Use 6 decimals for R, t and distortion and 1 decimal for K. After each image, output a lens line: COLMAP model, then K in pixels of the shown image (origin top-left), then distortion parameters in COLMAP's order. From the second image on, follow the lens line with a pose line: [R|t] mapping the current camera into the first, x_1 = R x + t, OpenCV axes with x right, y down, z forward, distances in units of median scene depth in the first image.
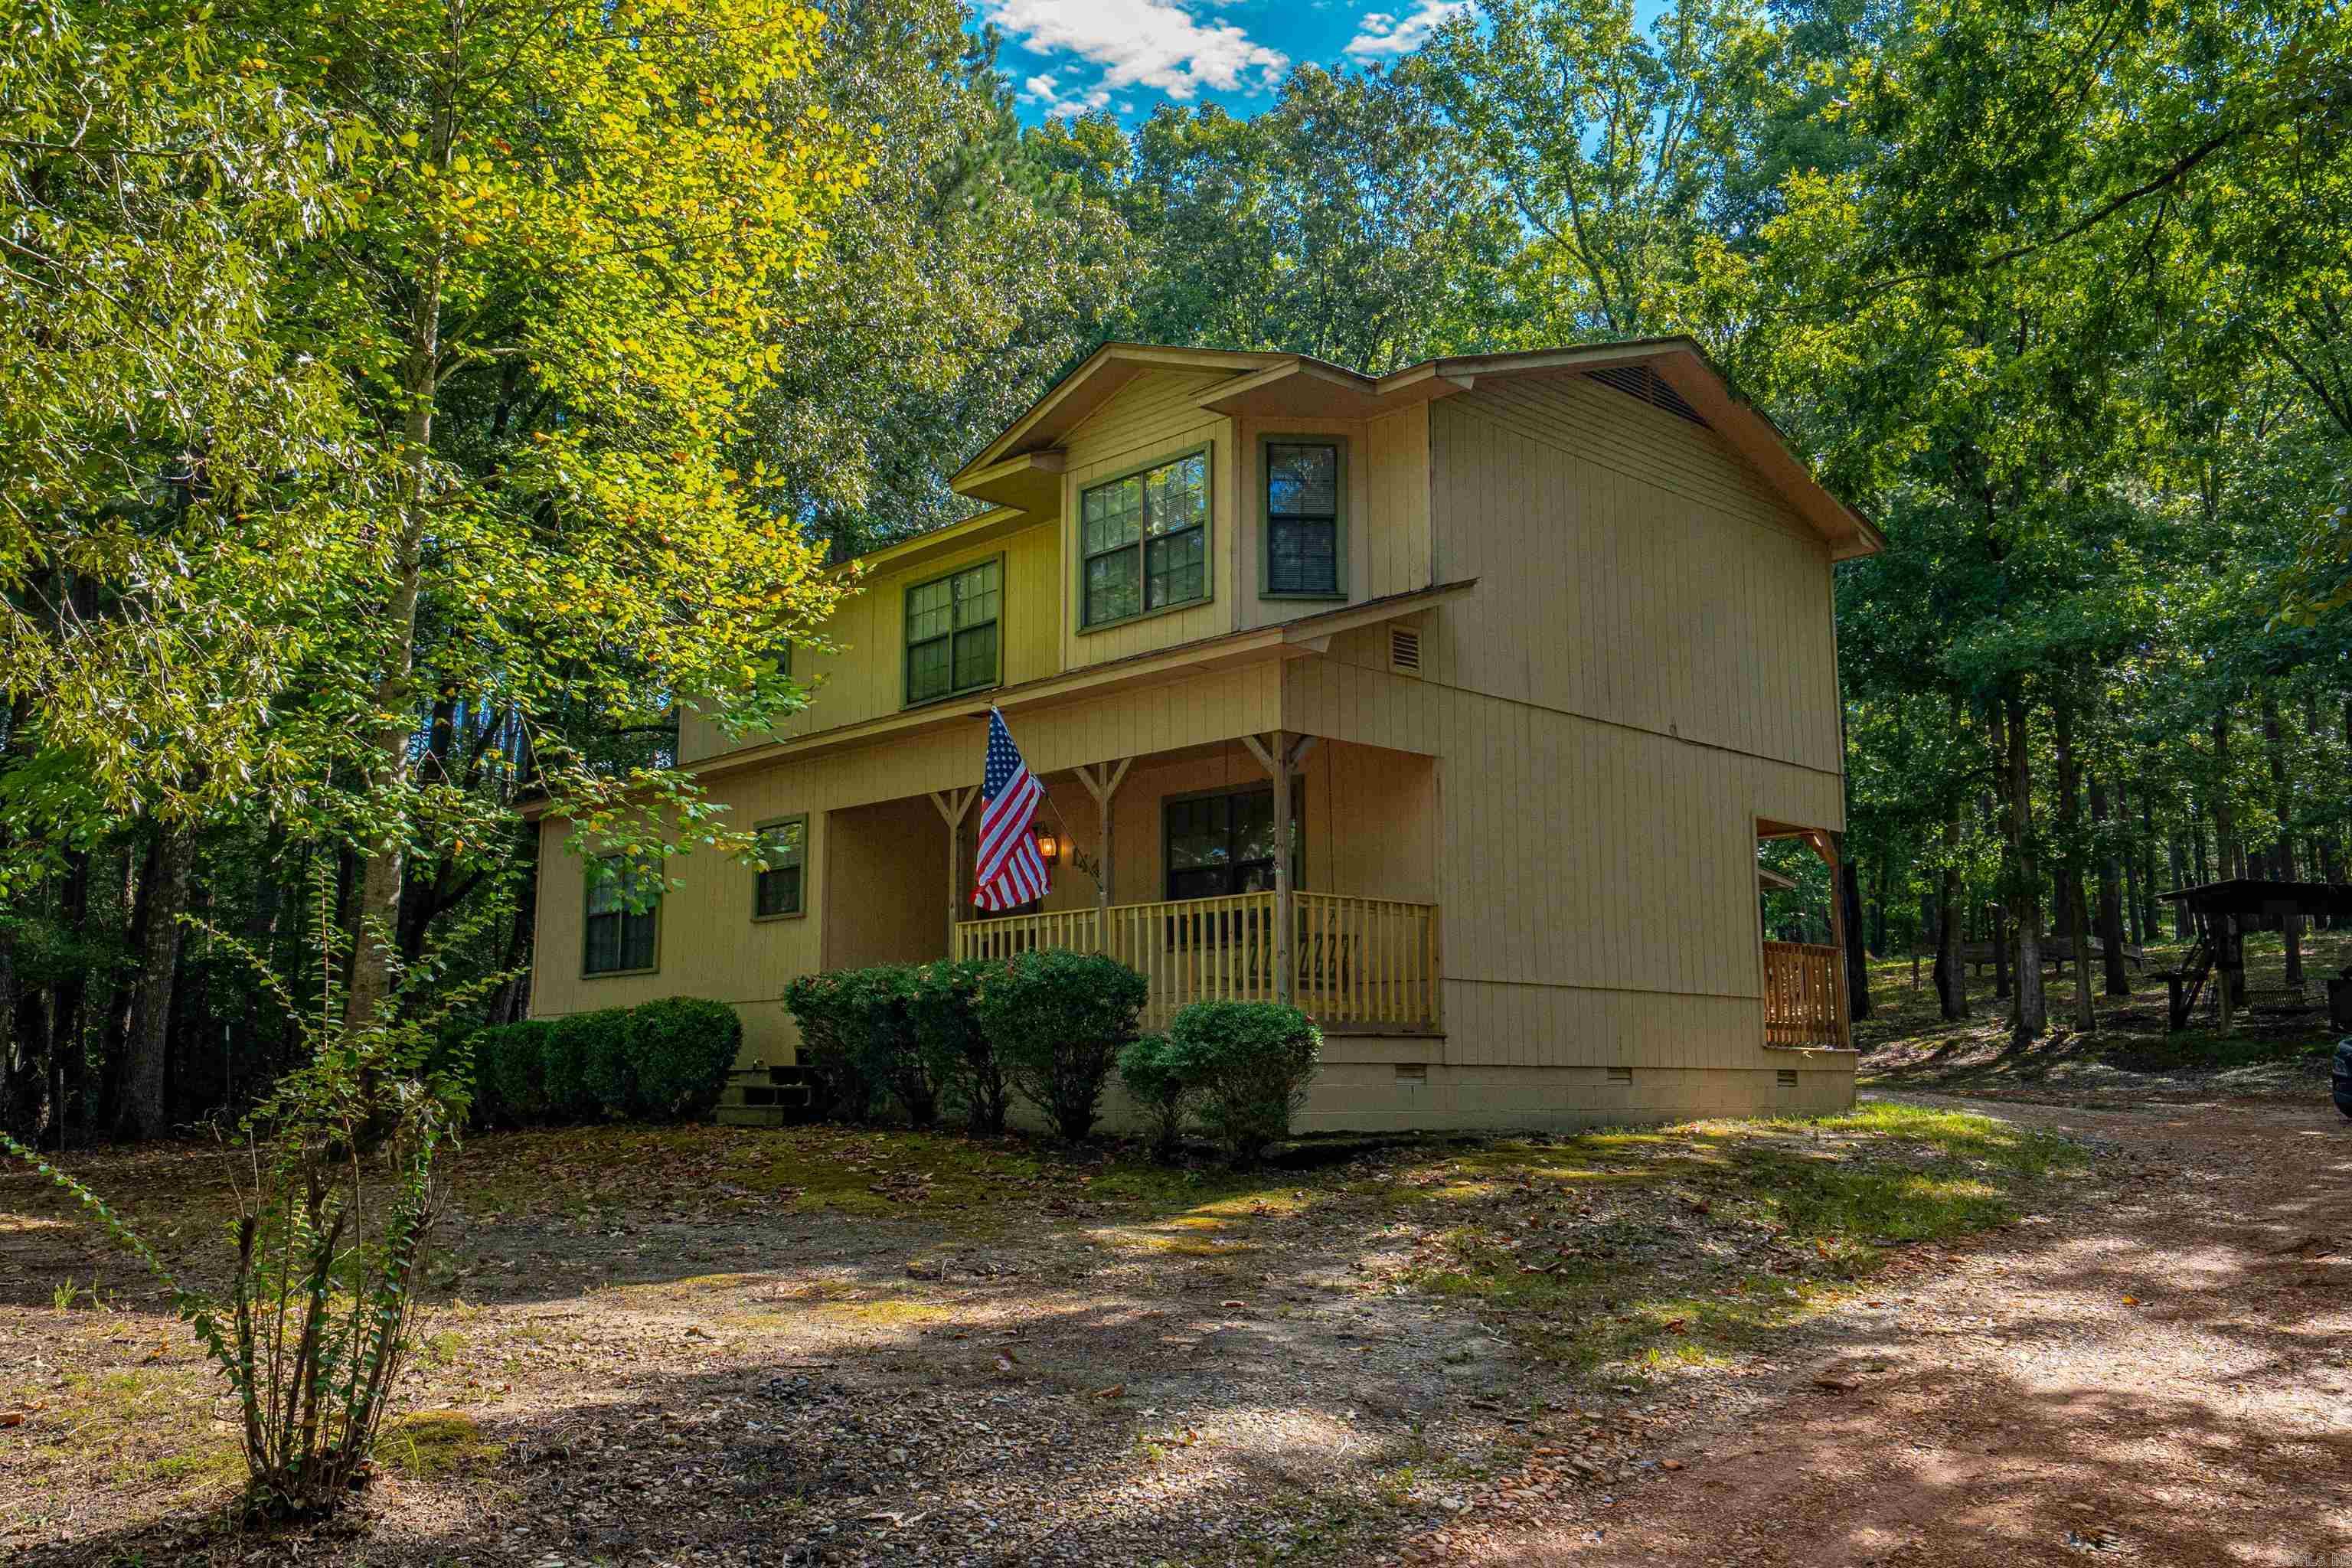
lens RADIAL K [[1933.2, 0, 1180.3], [0, 1933.2, 772.5], [0, 0, 1]] dist [-0.004152, -0.002313]
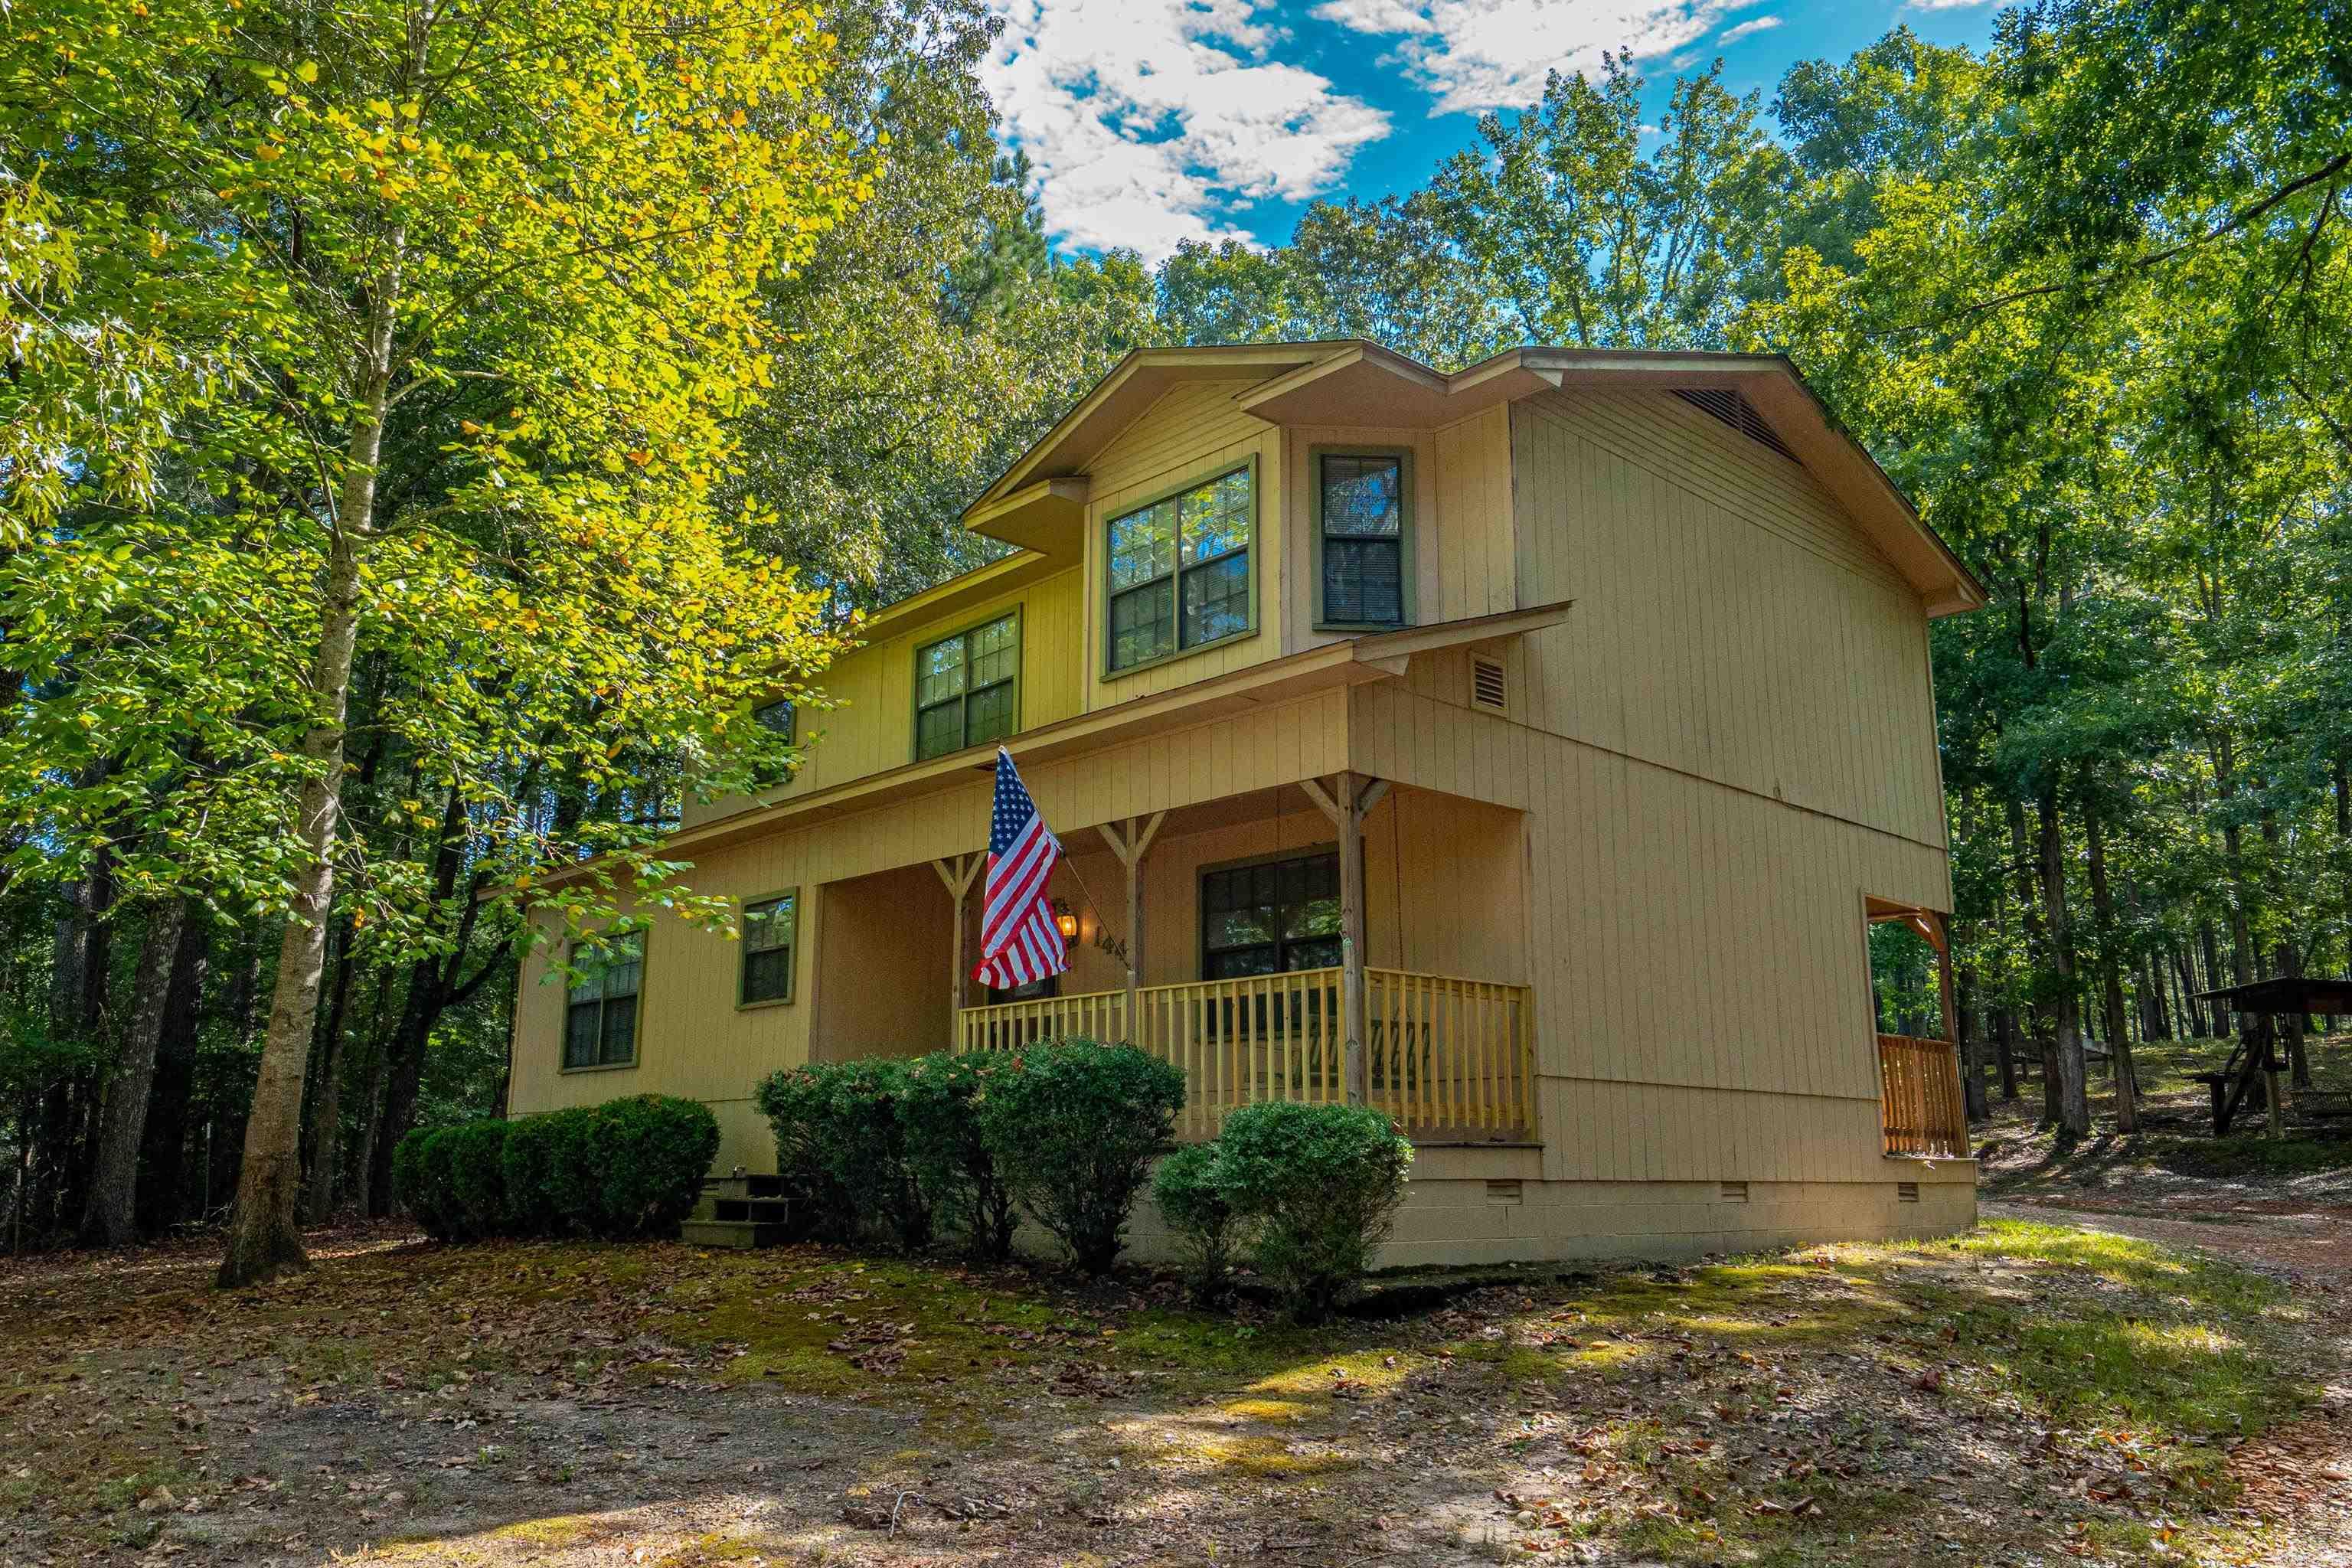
lens RADIAL K [[1749.6, 0, 1176.0], [0, 1749.6, 784.0], [0, 0, 1]] dist [-0.004265, 0.000443]
pose [[0.999944, 0.001277, -0.010511, -0.011174], [-0.001905, 0.998198, -0.059975, 0.023768], [0.010416, 0.059992, 0.998145, 0.212456]]
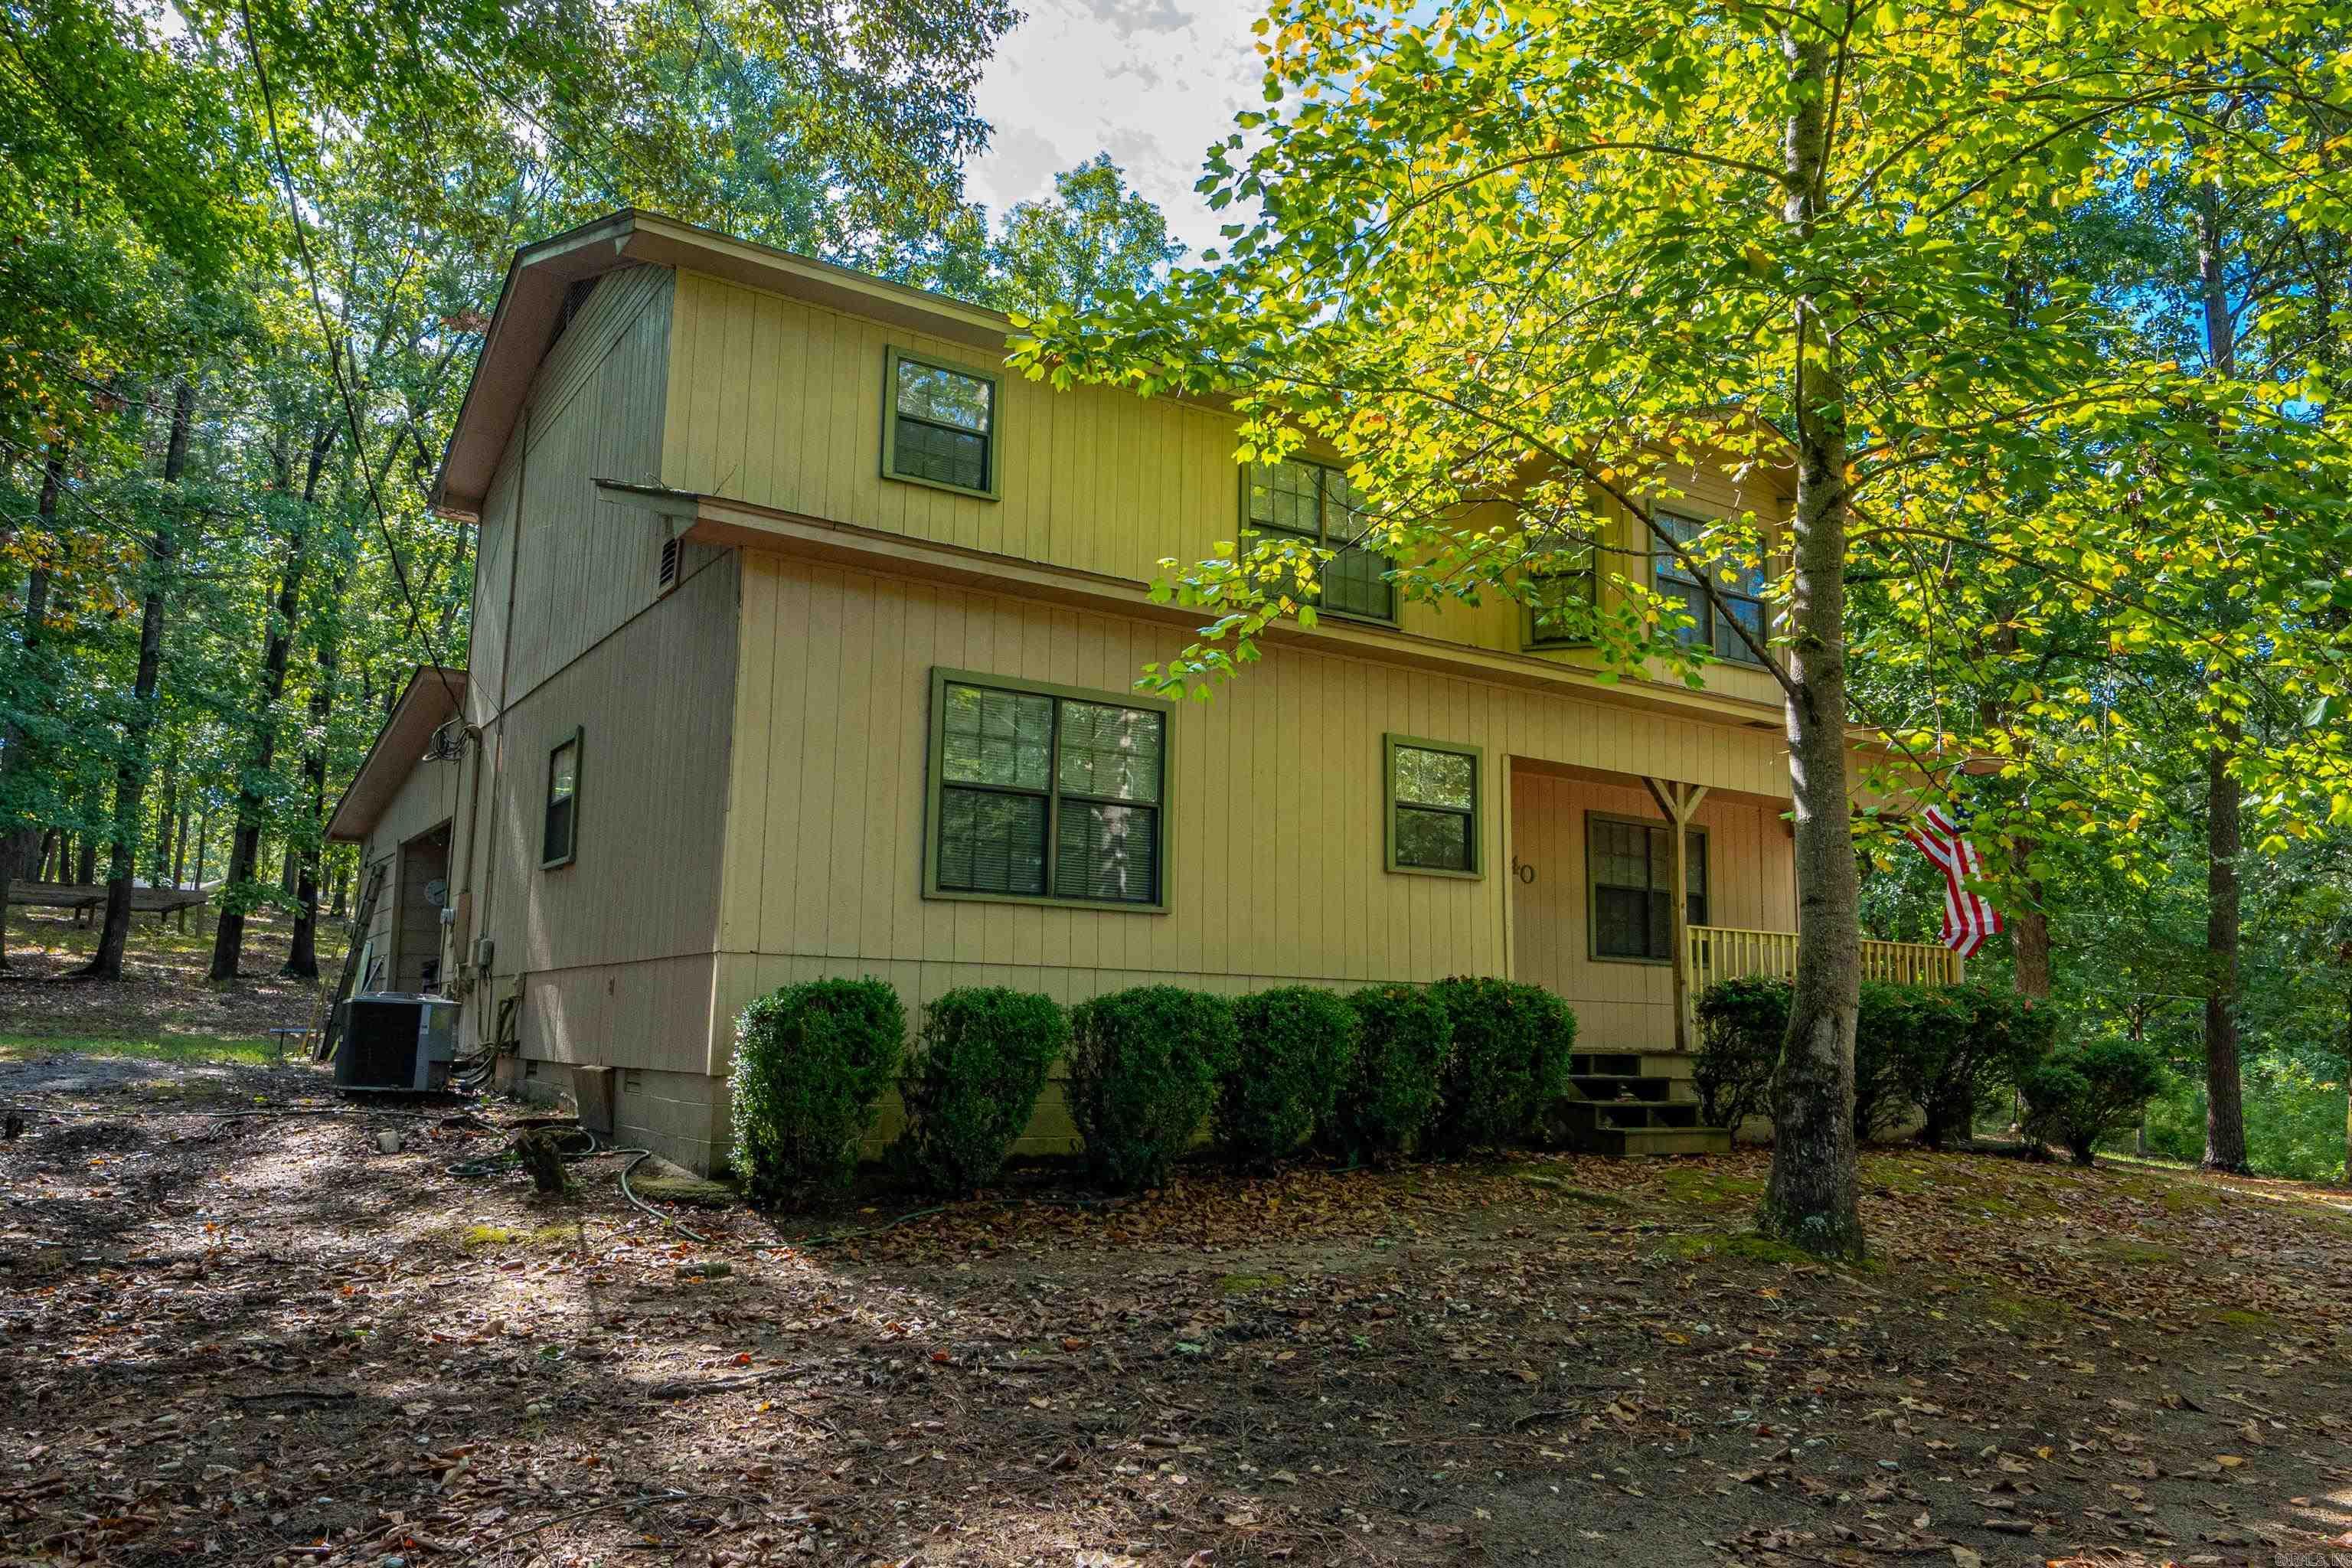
lens RADIAL K [[1622.4, 0, 1176.0], [0, 1622.4, 784.0], [0, 0, 1]] dist [0.032585, 0.004505]
pose [[0.163046, 0.154161, 0.974500, -0.933035], [-0.166361, 0.977870, -0.126859, 0.151282], [-0.972492, -0.141435, 0.185084, 1.100344]]
